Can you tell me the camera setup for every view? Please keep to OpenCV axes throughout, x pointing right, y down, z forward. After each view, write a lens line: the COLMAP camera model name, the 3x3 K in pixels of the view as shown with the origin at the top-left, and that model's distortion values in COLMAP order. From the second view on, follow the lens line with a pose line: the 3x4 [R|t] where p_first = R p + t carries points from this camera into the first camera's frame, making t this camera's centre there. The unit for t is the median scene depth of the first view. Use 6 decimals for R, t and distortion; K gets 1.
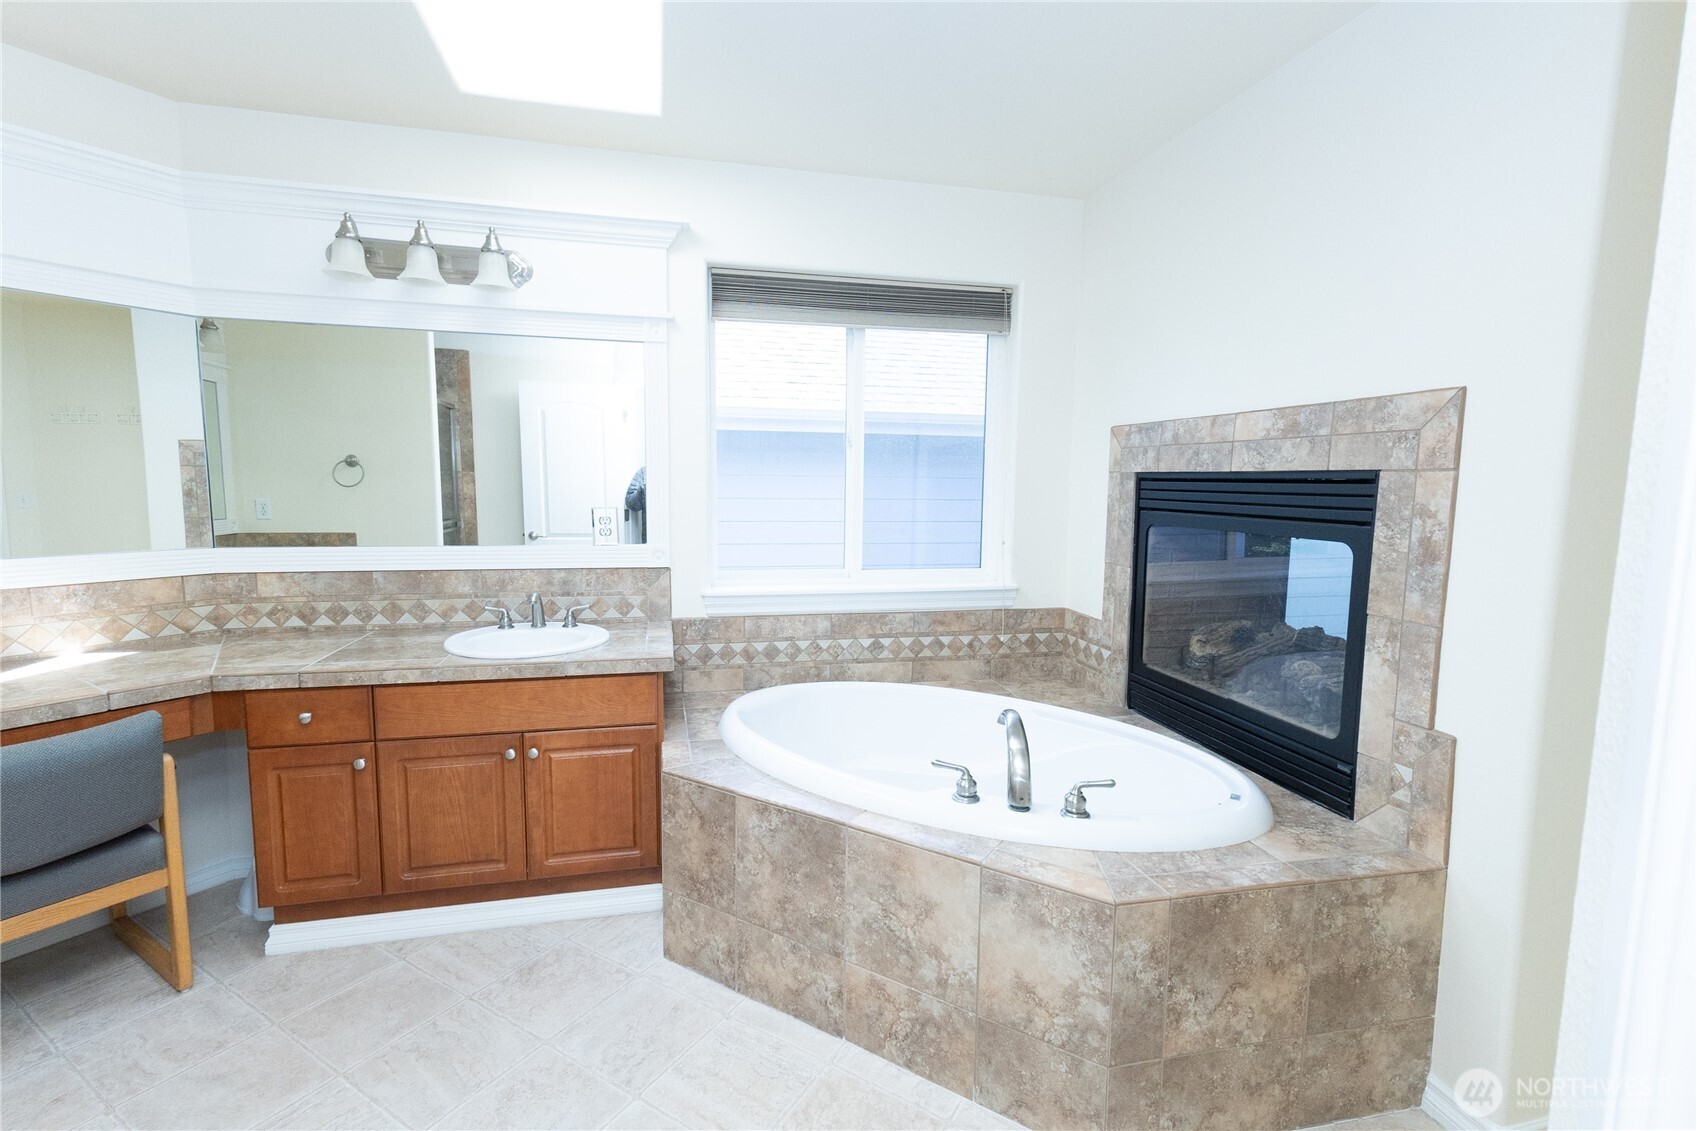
lens RADIAL K [[775.1, 0, 838.1], [0, 775.1, 563.7], [0, 0, 1]] dist [0.019853, 0.000337]
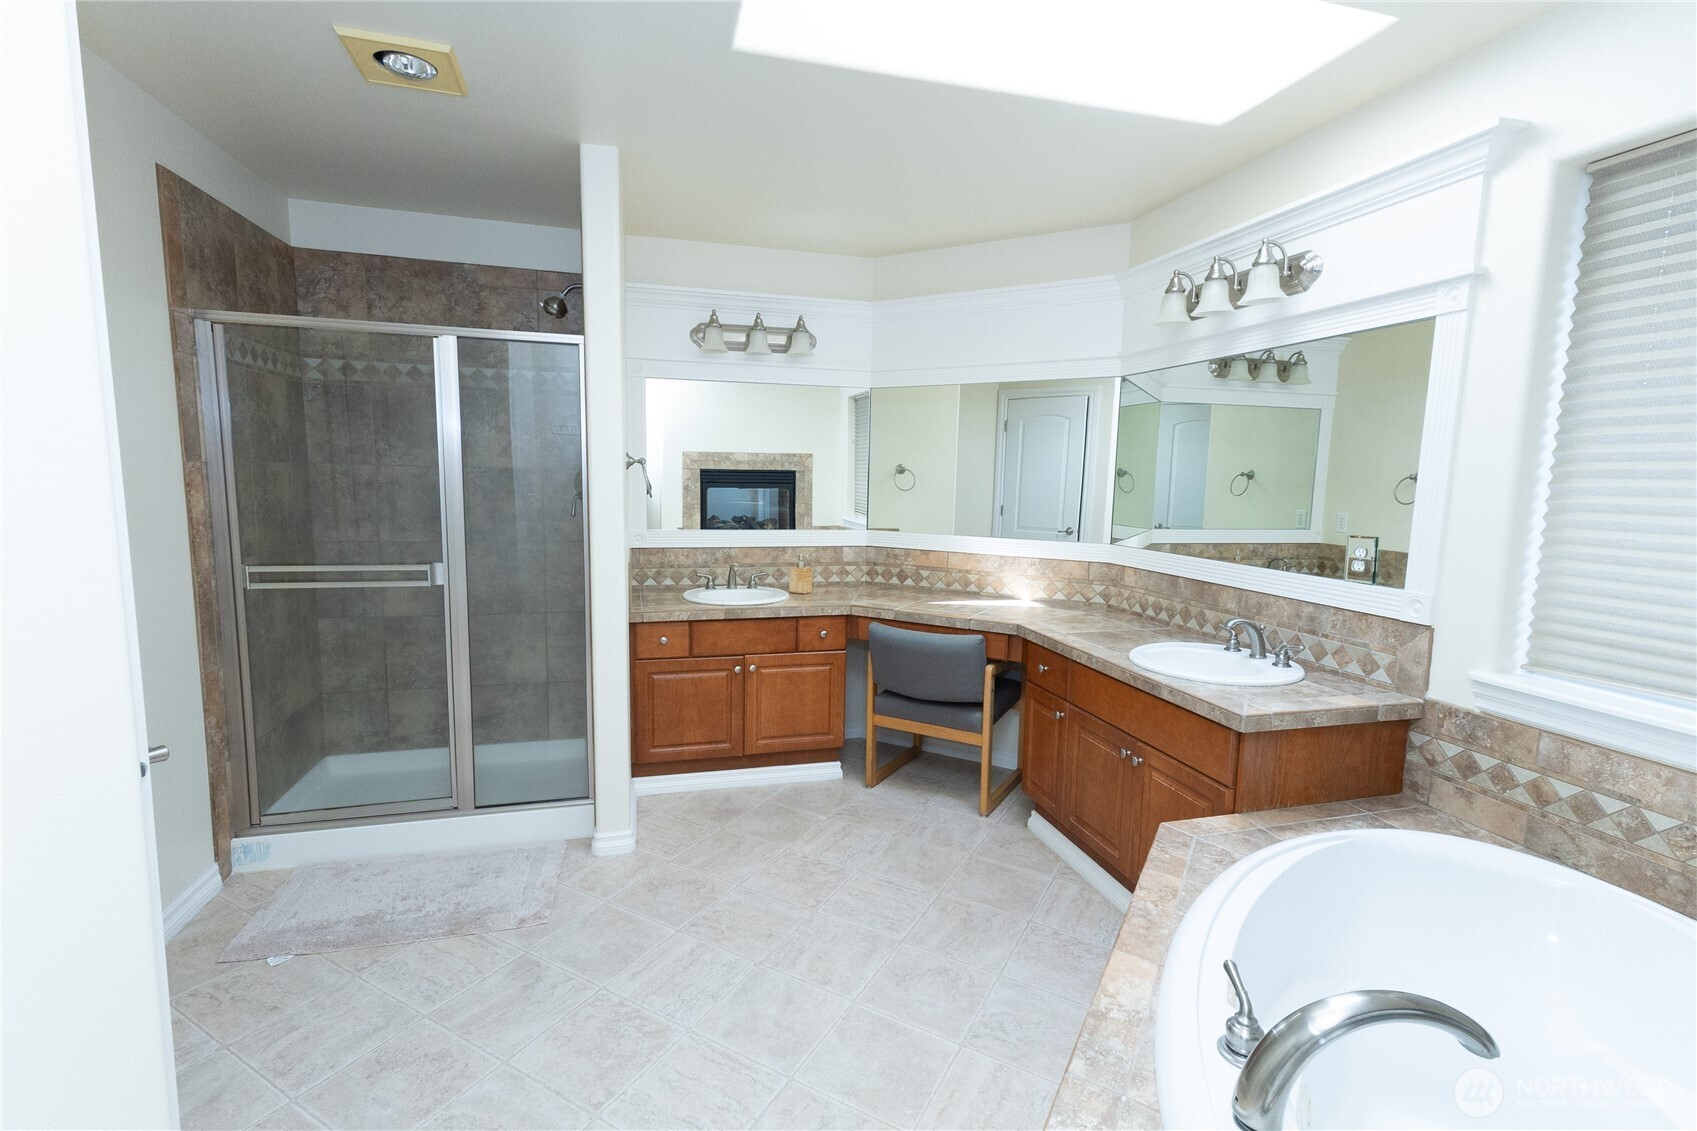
lens RADIAL K [[775.1, 0, 838.1], [0, 775.1, 563.7], [0, 0, 1]] dist [0.019853, 0.000337]
pose [[0.035727, 0.107698, -0.993542, 0.495757], [-0.118069, 0.987668, 0.102815, -0.064553], [0.992363, 0.113633, 0.048002, 0.433574]]
